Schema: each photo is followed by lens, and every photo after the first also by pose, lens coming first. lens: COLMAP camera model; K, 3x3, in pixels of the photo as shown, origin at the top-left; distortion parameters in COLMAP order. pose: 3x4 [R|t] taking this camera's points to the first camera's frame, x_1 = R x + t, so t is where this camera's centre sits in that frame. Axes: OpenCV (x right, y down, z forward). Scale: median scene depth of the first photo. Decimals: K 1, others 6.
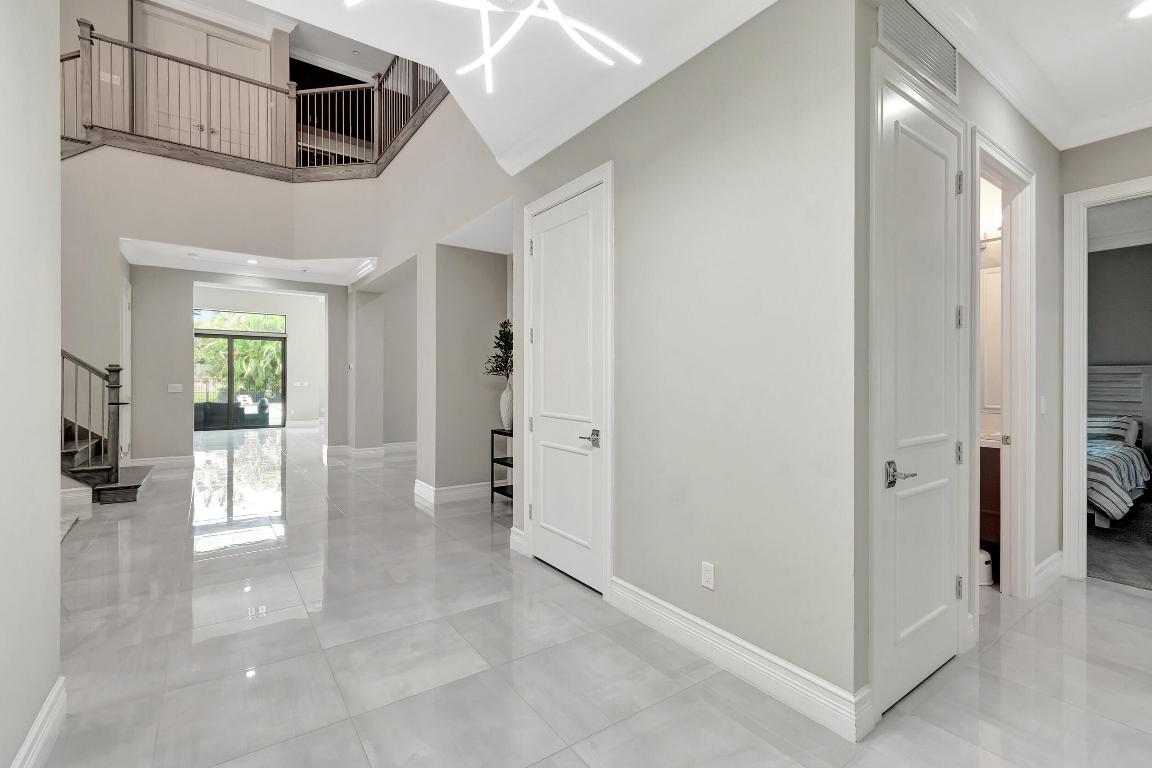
lens RADIAL K [[511.4, 0, 579.3], [0, 511.4, 384.0], [0, 0, 1]] dist [-0.003386, 0.000916]
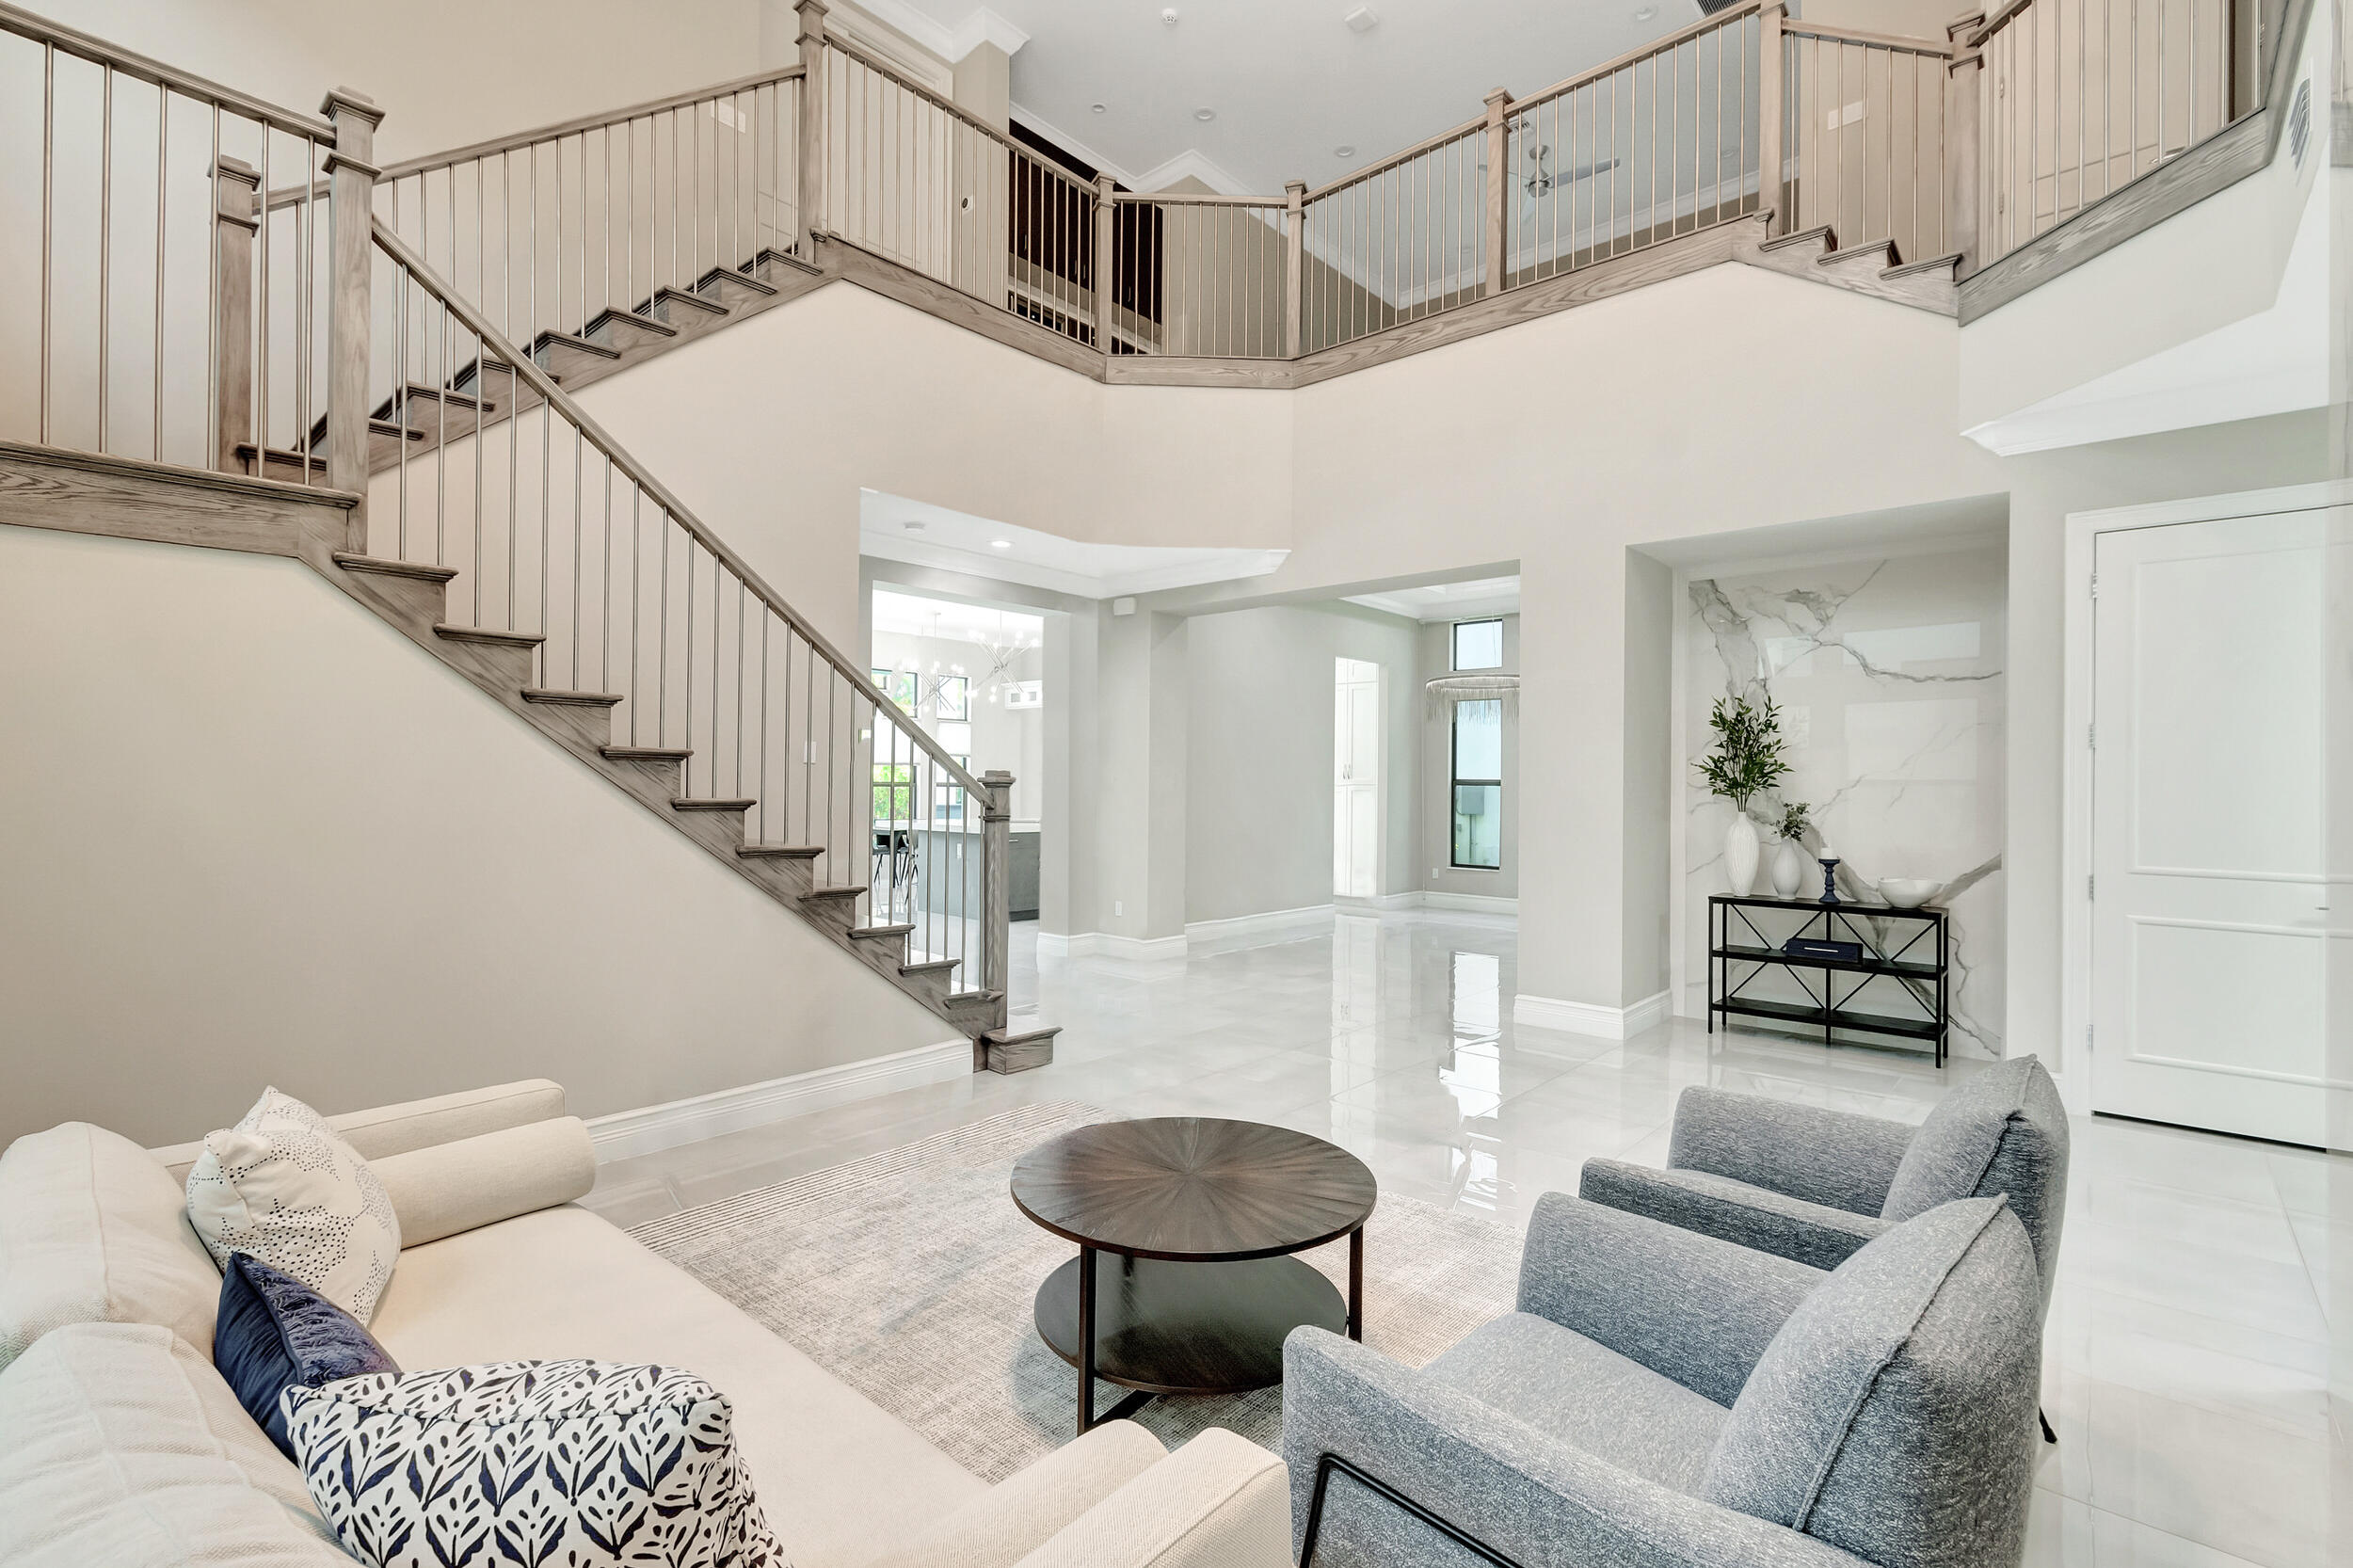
lens RADIAL K [[1044.5, 0, 1183.1], [0, 1044.5, 787.6], [0, 0, 1]] dist [-0.003386, 0.000916]
pose [[0.977897, 0.003516, 0.209059, -0.827347], [-0.003758, 0.999993, 0.000760, -0.021138], [-0.209055, -0.001529, 0.977903, 0.033425]]
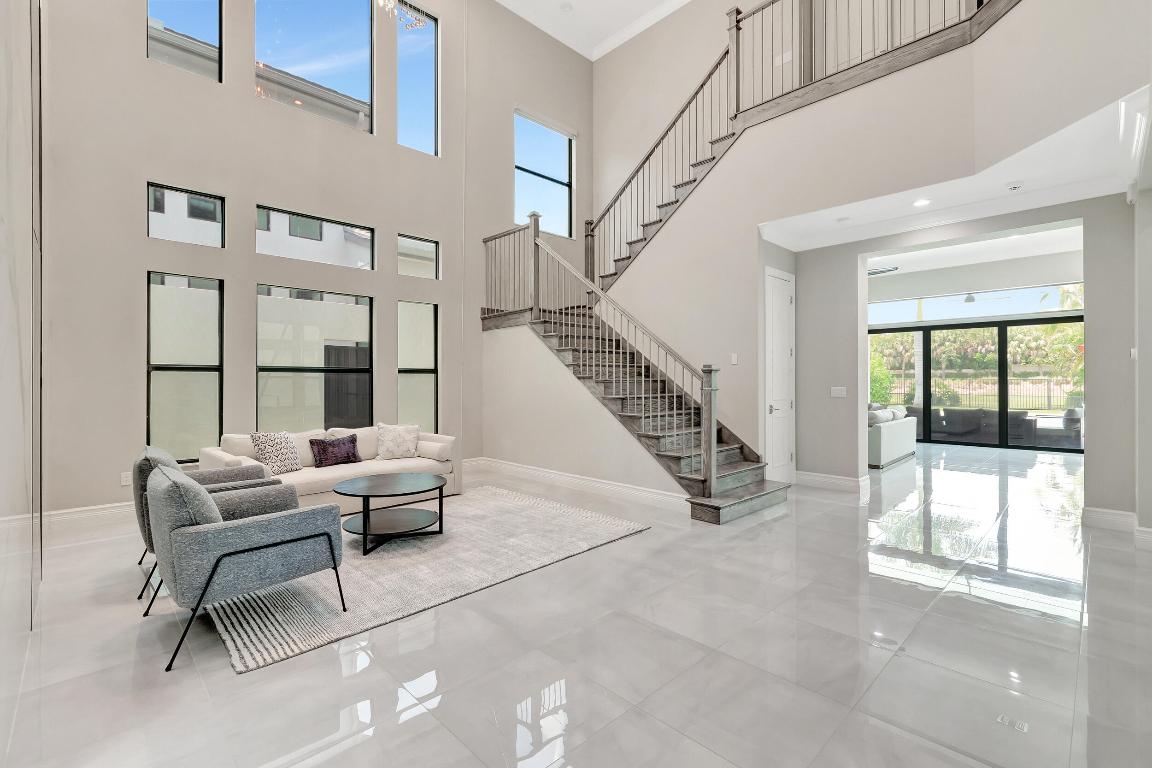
lens RADIAL K [[511.4, 0, 574.4], [0, 511.4, 383.5], [0, 0, 1]] dist [-0.003386, 0.000916]
pose [[0.131242, 0.001544, -0.991349, -0.050488], [-0.005687, 0.999984, 0.000805, -0.003855], [0.991334, 0.005533, 0.131249, 0.570339]]
